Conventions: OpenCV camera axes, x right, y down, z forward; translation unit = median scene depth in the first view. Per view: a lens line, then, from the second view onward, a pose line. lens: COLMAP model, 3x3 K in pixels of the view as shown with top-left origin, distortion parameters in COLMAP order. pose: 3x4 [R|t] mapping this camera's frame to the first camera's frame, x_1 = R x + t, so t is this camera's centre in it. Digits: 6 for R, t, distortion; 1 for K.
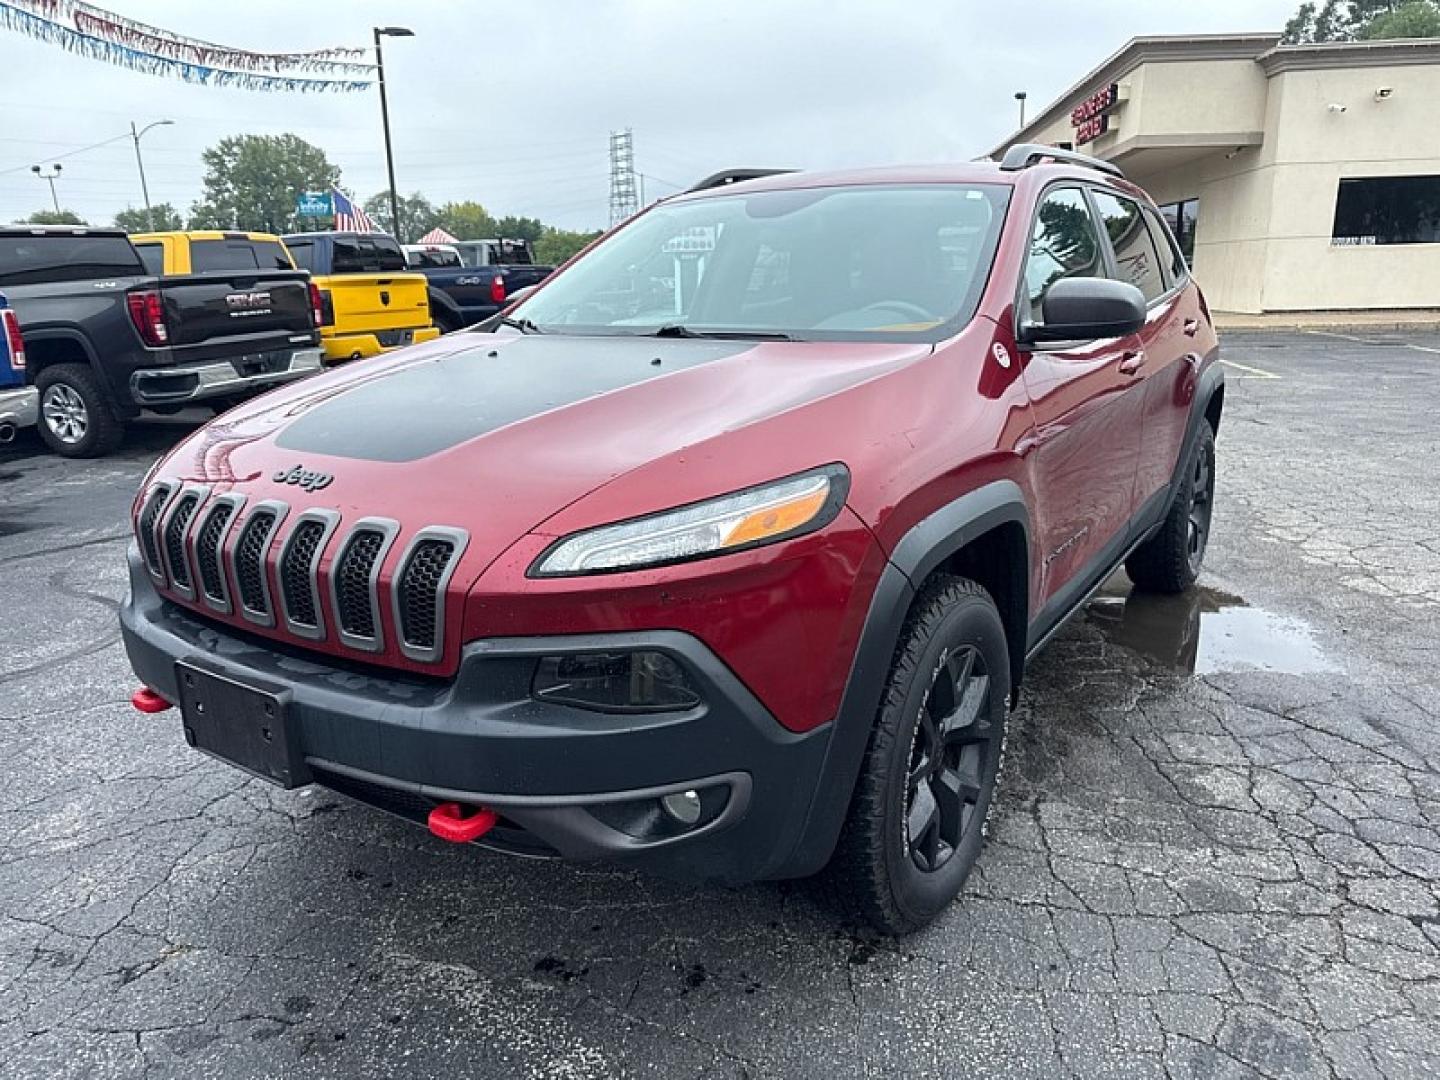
lens RADIAL K [[1026.0, 0, 697.6], [0, 1026.0, 534.0], [0, 0, 1]] dist [0.006941, -0.014947]
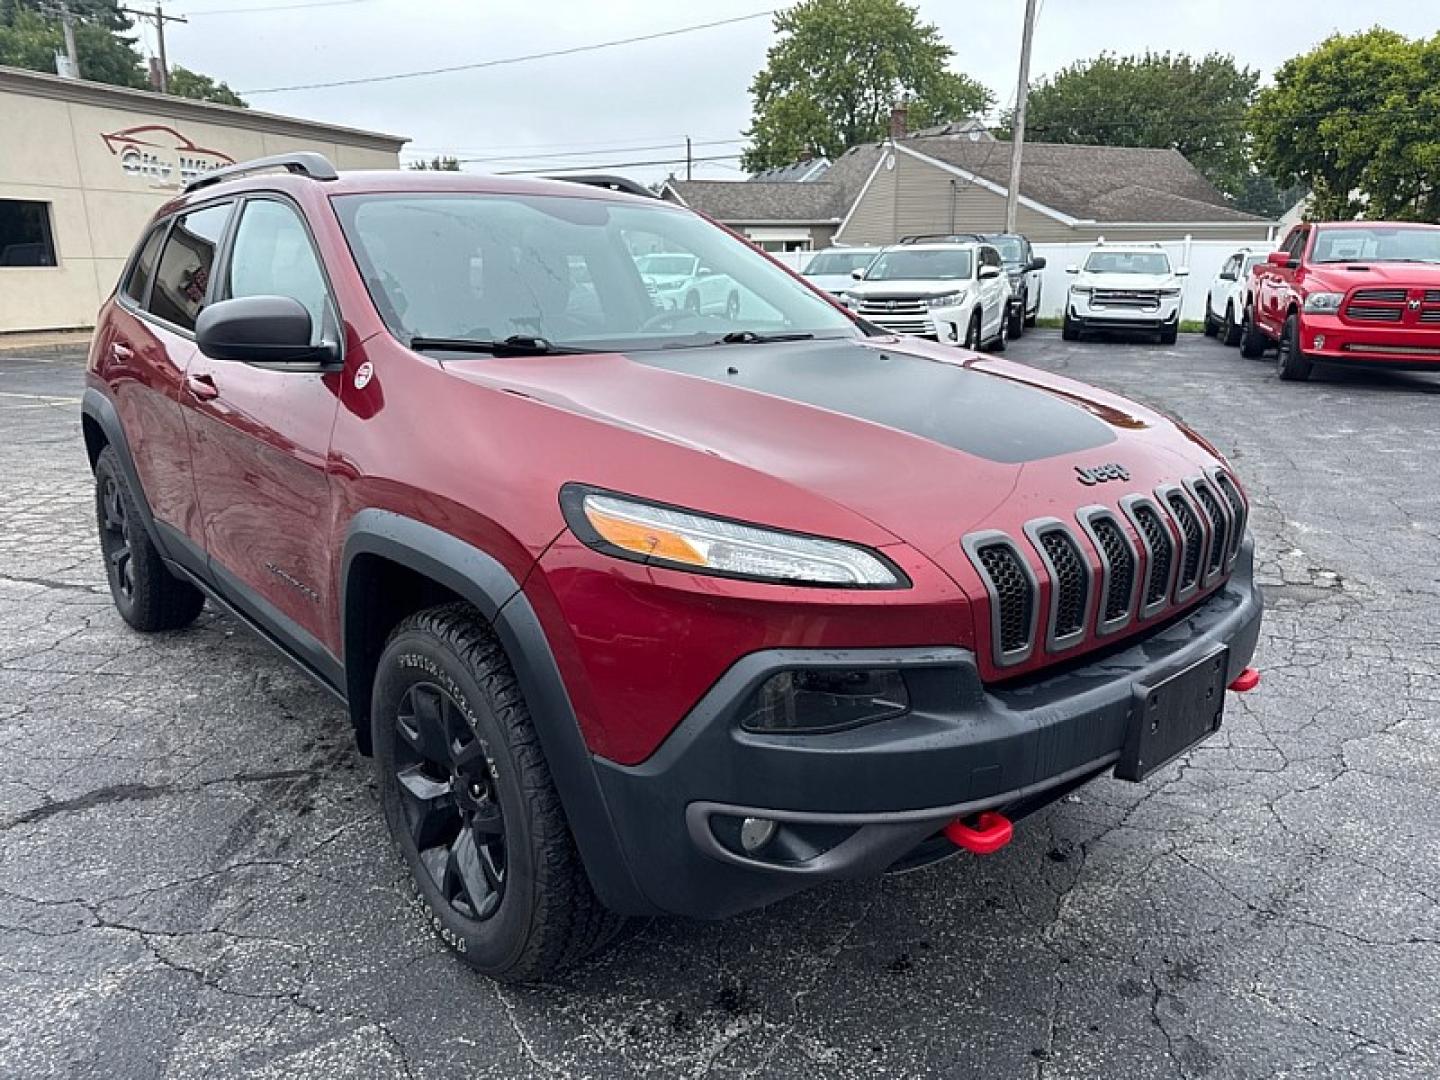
lens RADIAL K [[1026.0, 0, 727.3], [0, 1026.0, 538.2], [0, 0, 1]] dist [0.006941, -0.014947]
pose [[0.256679, -0.218286, 0.941524, -0.131024], [0.236035, 0.958822, 0.157948, -0.021949], [-0.937232, 0.181691, 0.297633, 0.095648]]
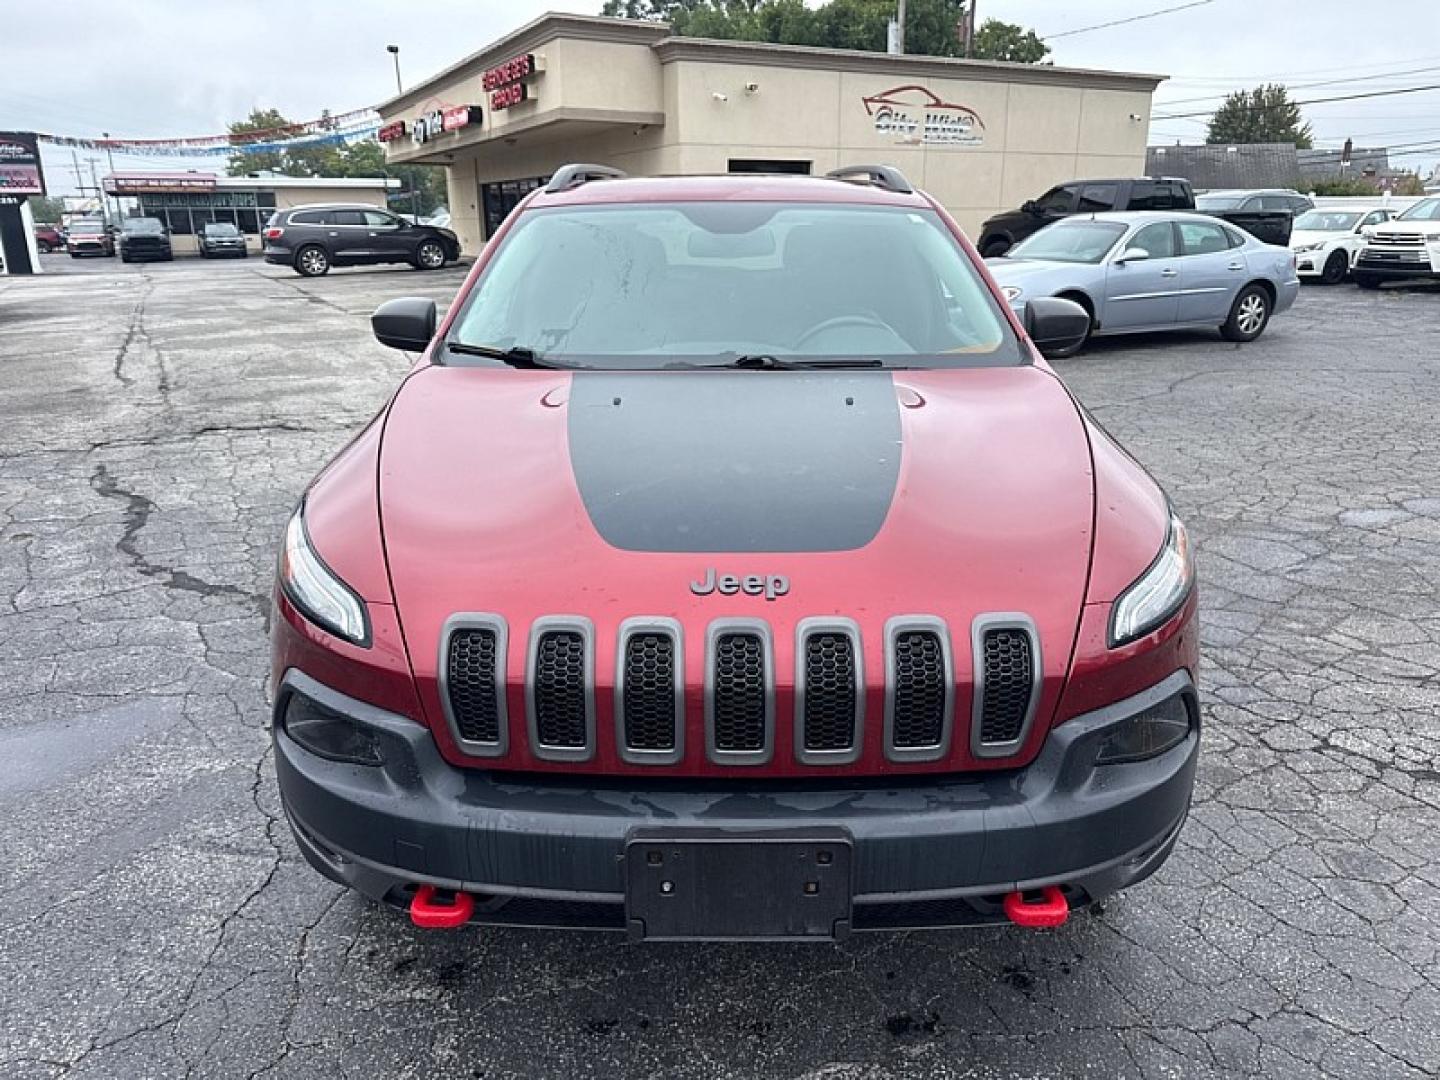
lens RADIAL K [[1026.0, 0, 724.1], [0, 1026.0, 532.8], [0, 0, 1]] dist [0.006941, -0.014947]
pose [[0.823946, -0.146219, 0.547479, -0.077235], [0.124556, 0.989240, 0.076748, -0.014824], [-0.552810, 0.004955, 0.833292, 0.027371]]
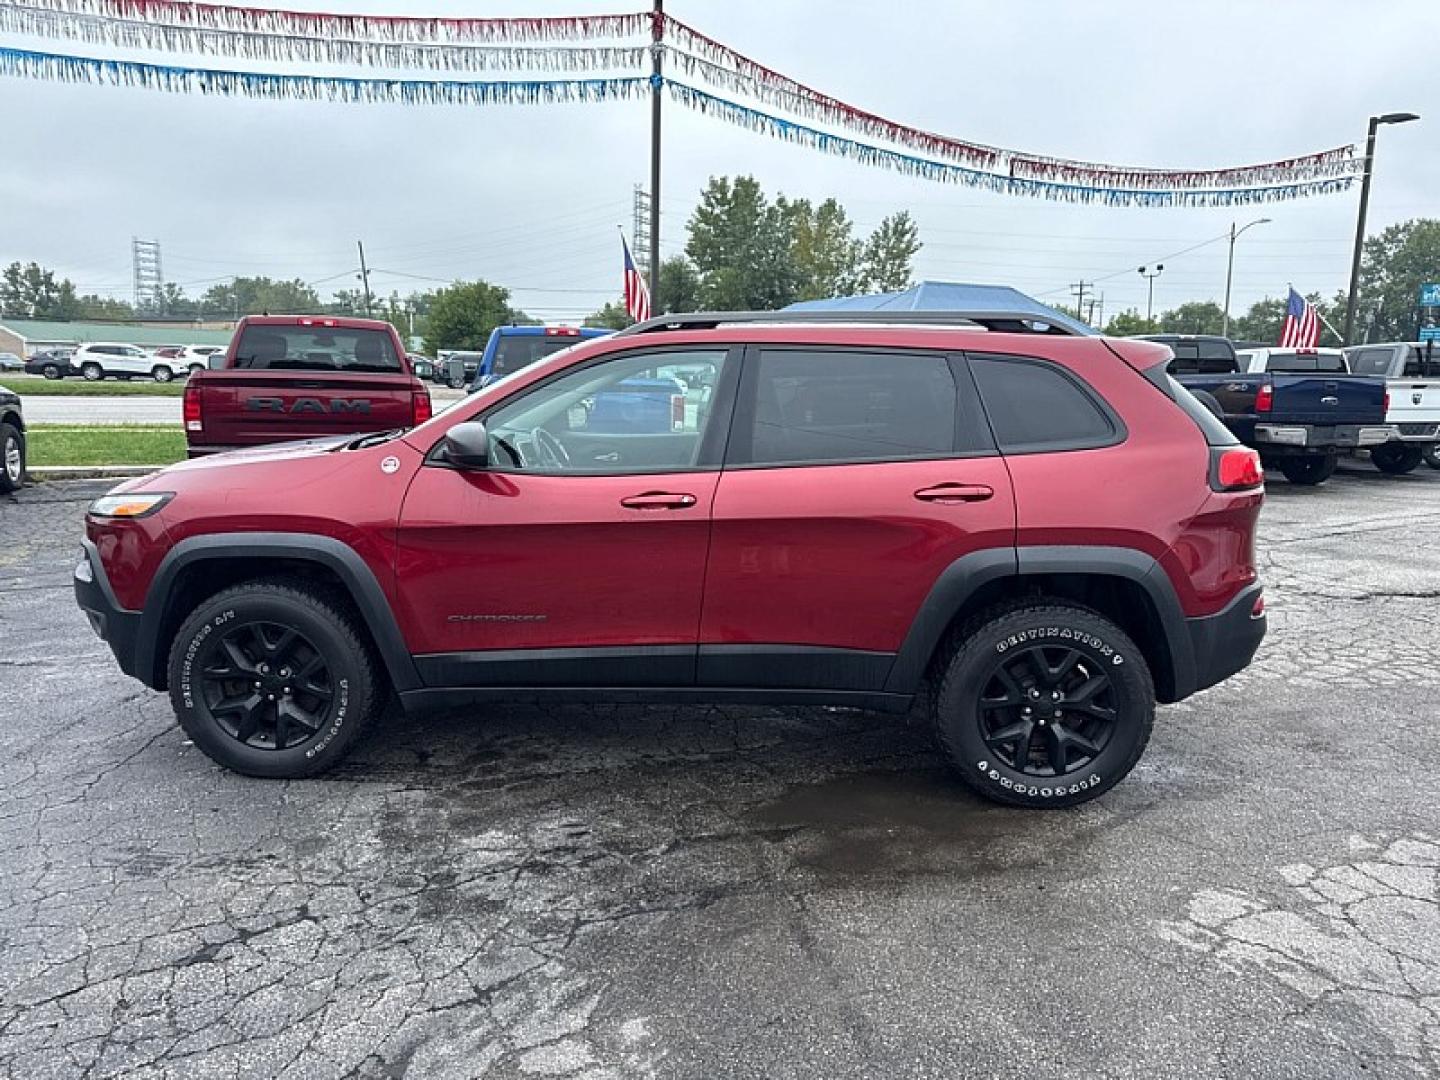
lens RADIAL K [[1026.0, 0, 712.4], [0, 1026.0, 512.6], [0, 0, 1]] dist [0.006941, -0.014947]
pose [[0.529188, 0.154348, -0.834348, 0.214033], [-0.236754, 0.971122, 0.029488, -0.030618], [0.814806, 0.181930, 0.550448, 0.064273]]
